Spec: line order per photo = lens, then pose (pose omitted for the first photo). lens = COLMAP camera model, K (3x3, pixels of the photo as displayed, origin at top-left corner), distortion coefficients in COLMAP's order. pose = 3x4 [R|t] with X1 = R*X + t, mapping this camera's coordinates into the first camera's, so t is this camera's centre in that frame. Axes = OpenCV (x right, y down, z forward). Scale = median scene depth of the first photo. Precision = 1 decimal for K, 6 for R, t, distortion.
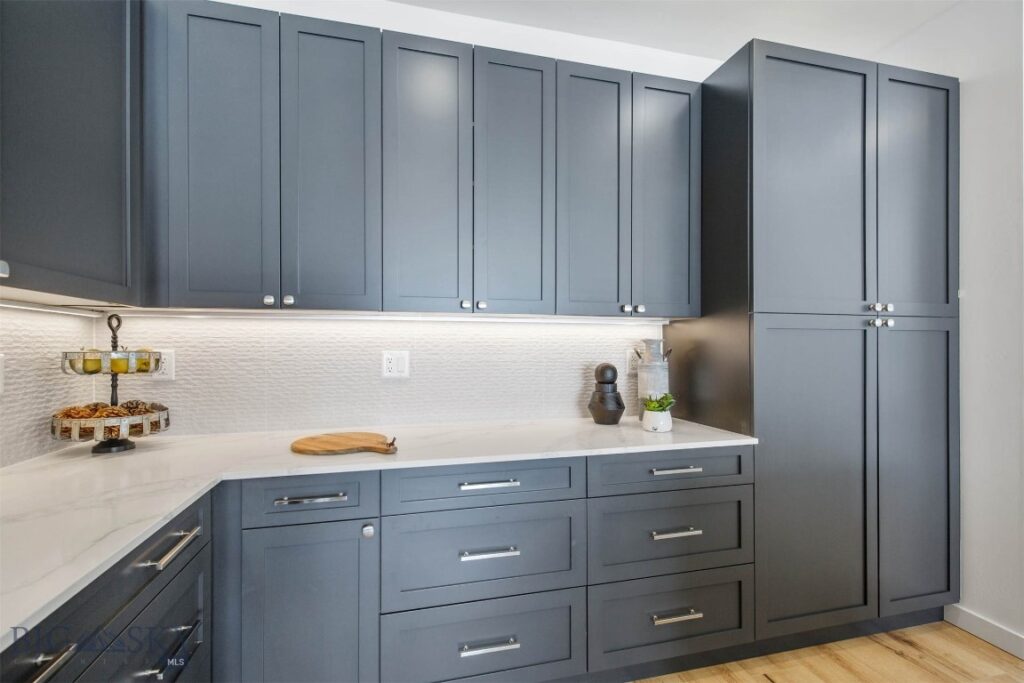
lens RADIAL K [[470.9, 0, 512.0], [0, 470.9, 341.5], [0, 0, 1]] dist [0.016197, -0.000050]
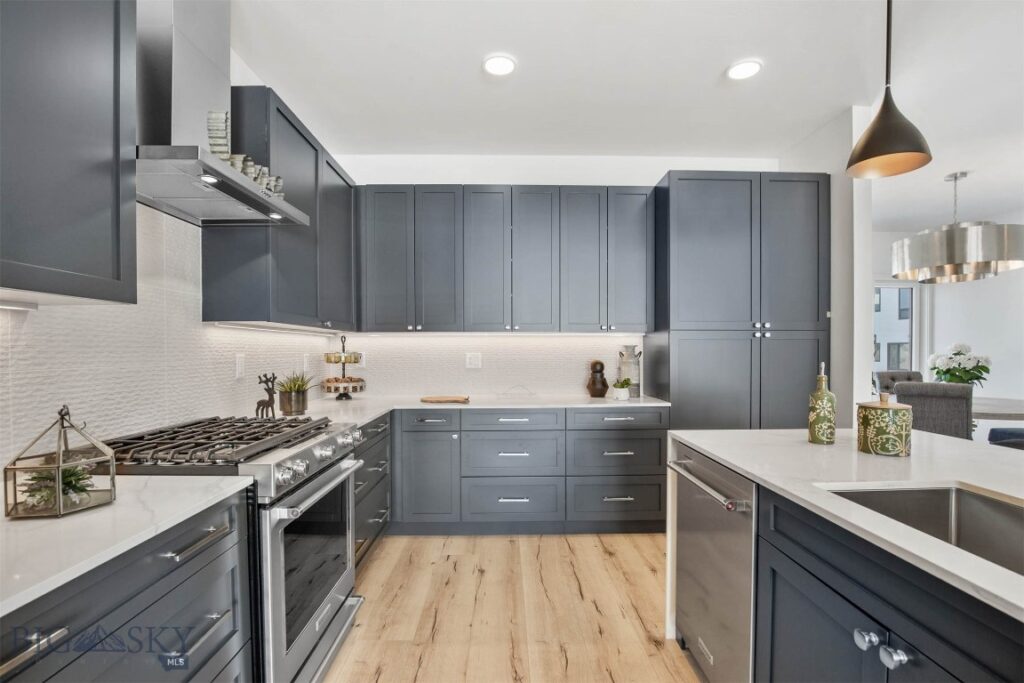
lens RADIAL K [[475.1, 0, 517.1], [0, 475.1, 356.7], [0, 0, 1]] dist [0.000254, 0.000002]
pose [[0.974309, 0.000462, -0.225215, 0.392866], [0.004312, 0.999776, 0.020706, -0.002542], [0.225174, -0.021145, 0.974089, -0.883819]]
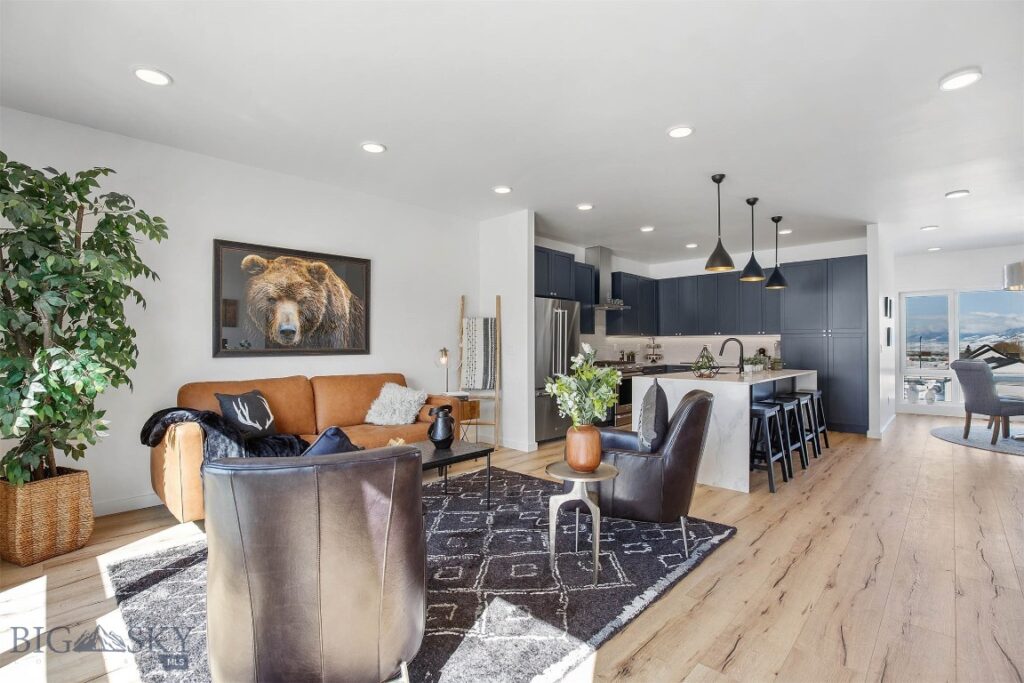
lens RADIAL K [[470.9, 0, 512.0], [0, 470.9, 341.5], [0, 0, 1]] dist [0.016197, -0.000050]
pose [[0.528579, -0.008763, -0.848839, 2.875455], [0.006198, 0.999960, -0.006464, 0.014642], [0.848861, -0.001845, 0.528613, -3.212310]]
